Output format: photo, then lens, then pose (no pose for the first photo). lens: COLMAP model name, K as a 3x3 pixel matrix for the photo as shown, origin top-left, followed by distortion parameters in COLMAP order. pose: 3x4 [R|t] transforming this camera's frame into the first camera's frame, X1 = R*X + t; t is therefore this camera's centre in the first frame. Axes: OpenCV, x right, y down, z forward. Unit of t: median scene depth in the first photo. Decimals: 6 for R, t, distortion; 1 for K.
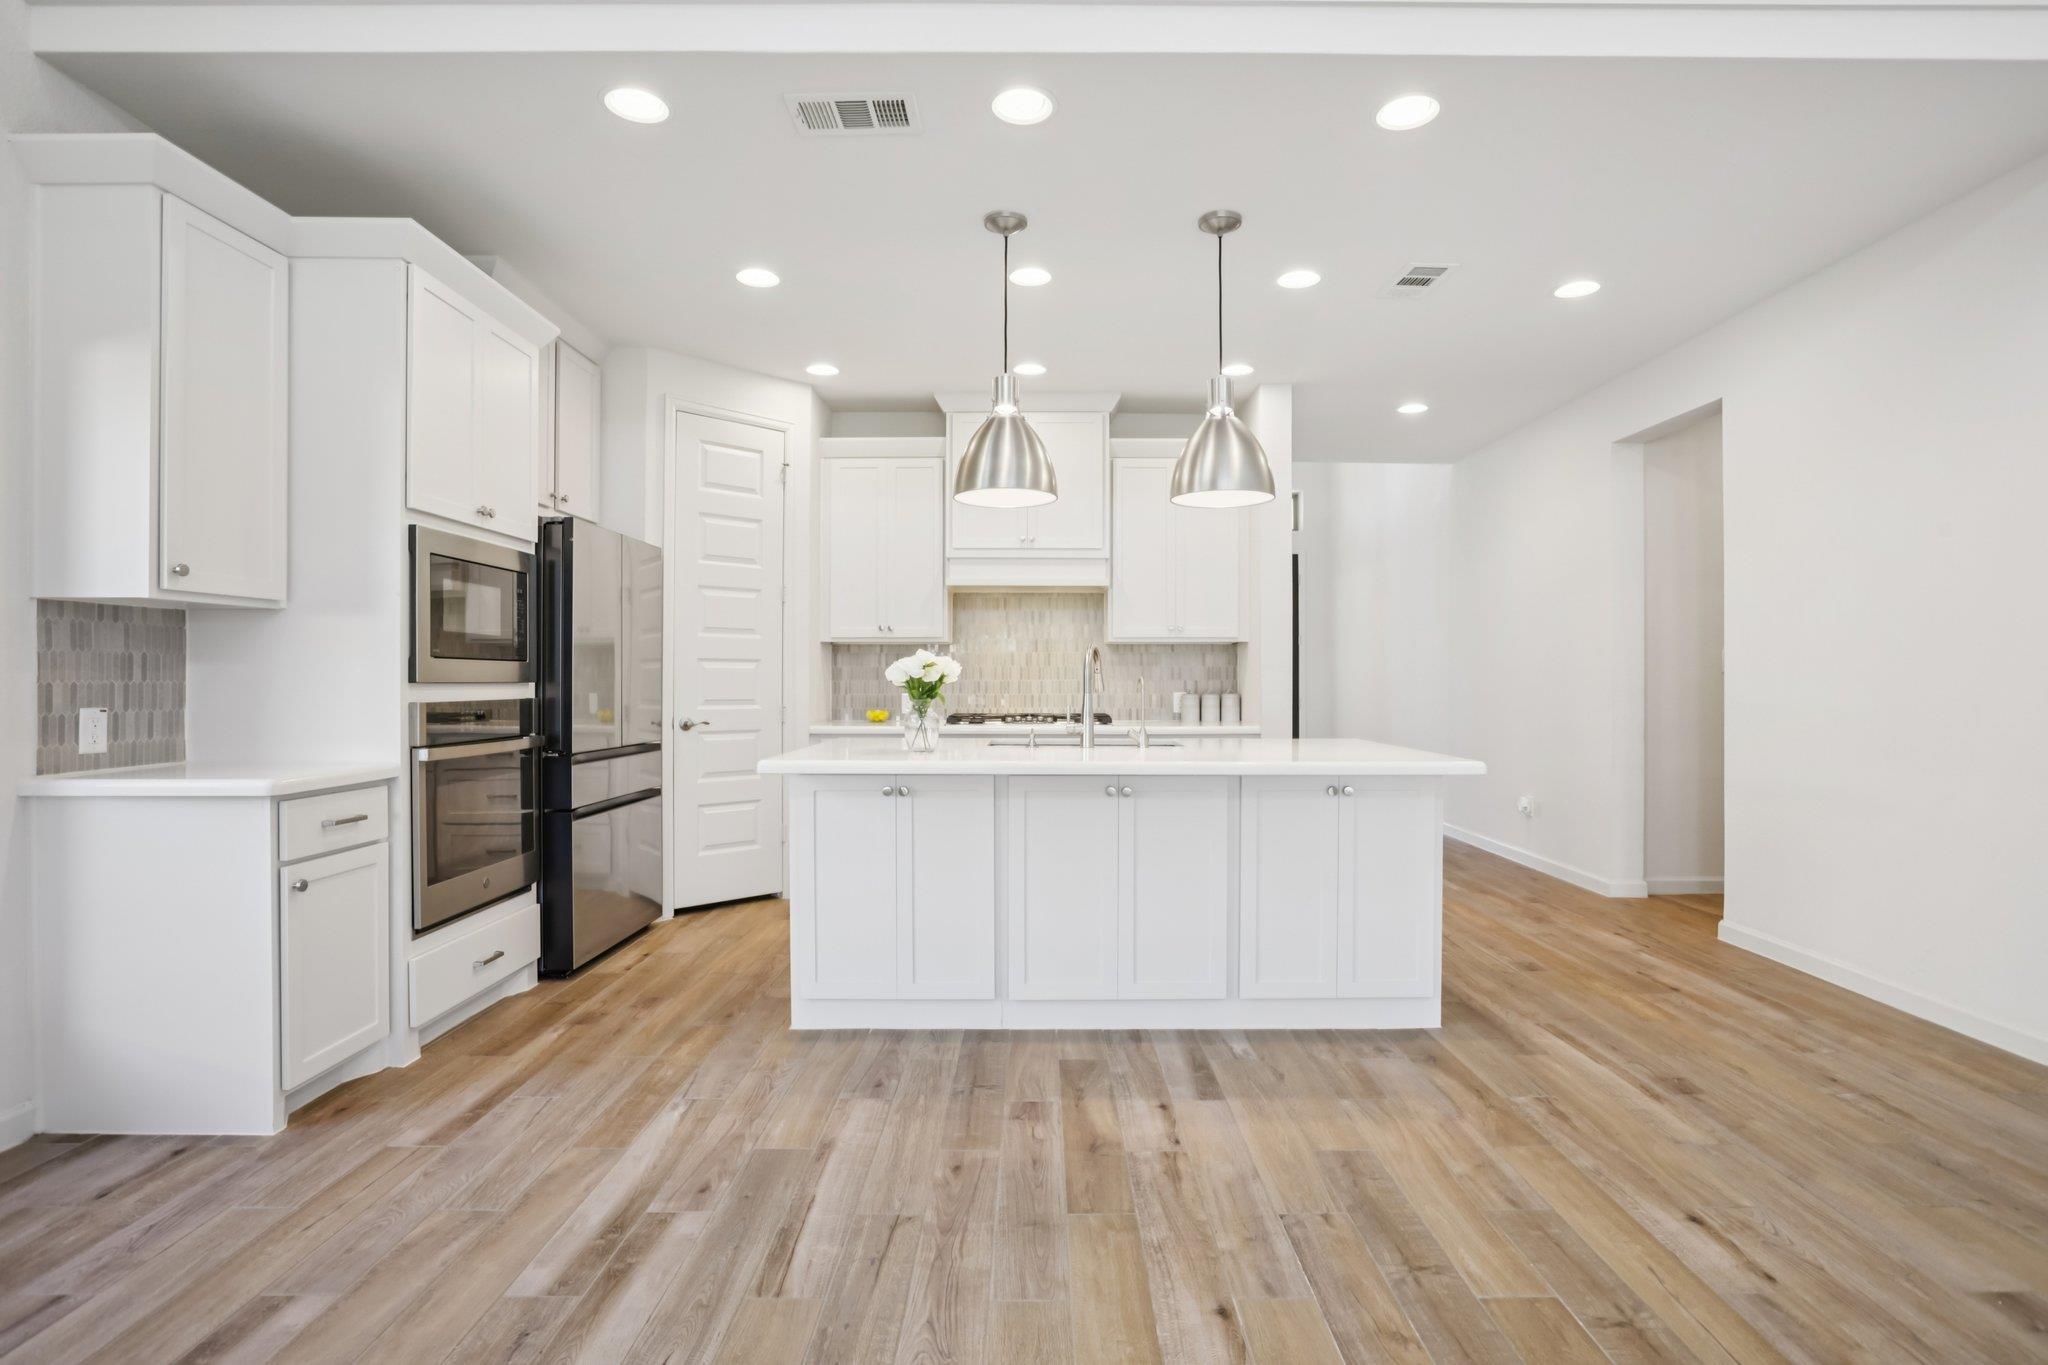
lens RADIAL K [[969.7, 0, 1028.4], [0, 969.7, 681.5], [0, 0, 1]] dist [-0.023753, 0.000444]
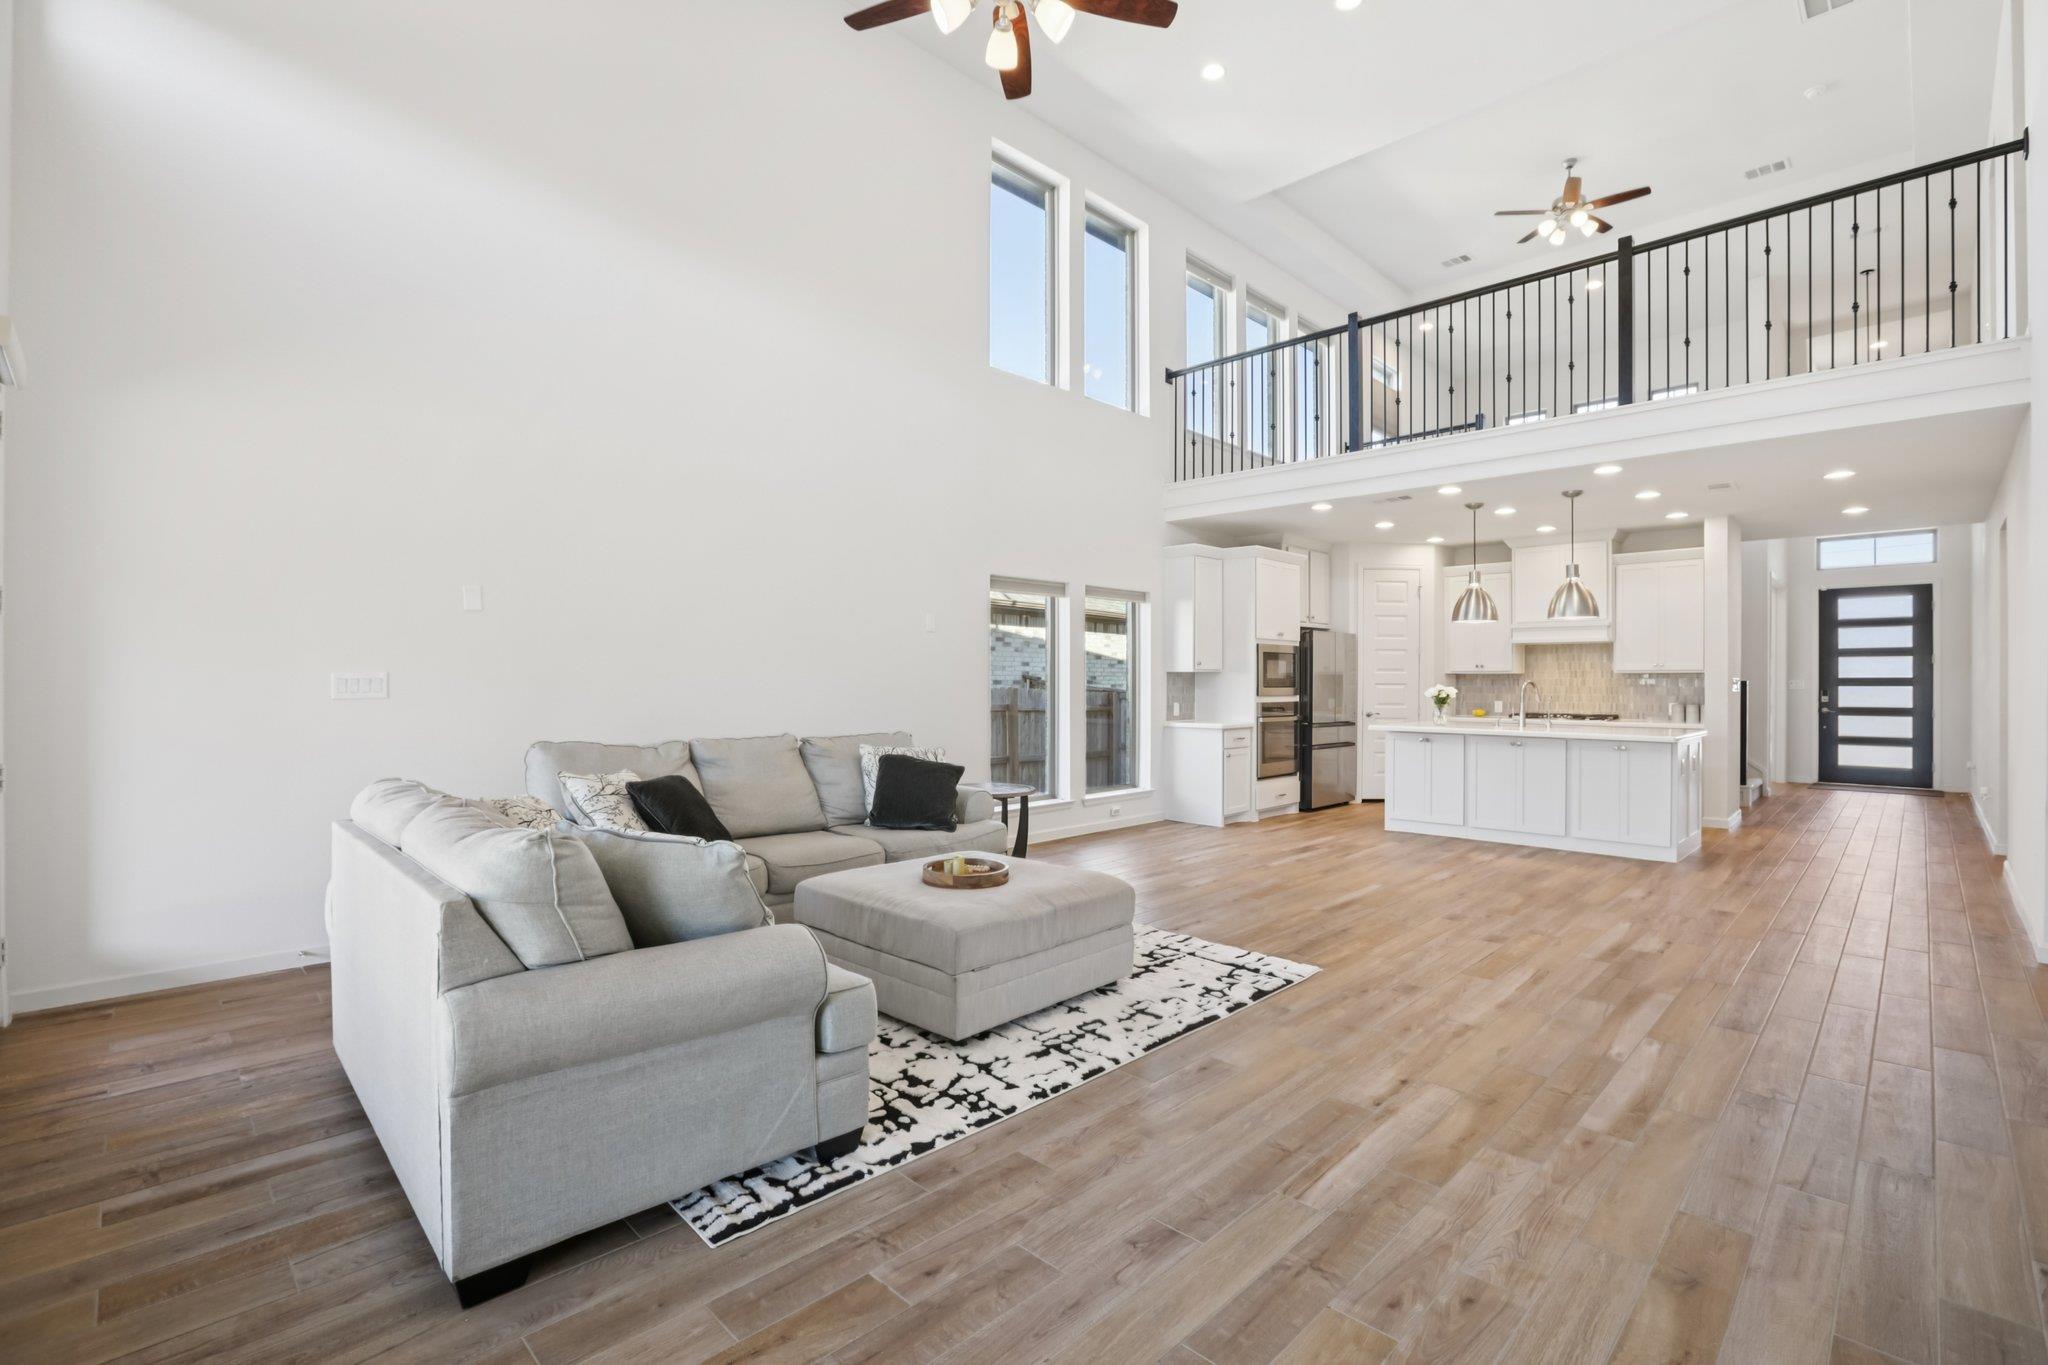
lens RADIAL K [[913.5, 0, 1026.3], [0, 913.5, 686.0], [0, 0, 1]] dist [-0.002387, -0.000154]
pose [[0.692698, 0.003871, -0.721218, 0.796036], [-0.001979, 0.999992, 0.003467, -0.032581], [0.721226, -0.000974, 0.692700, -1.302391]]
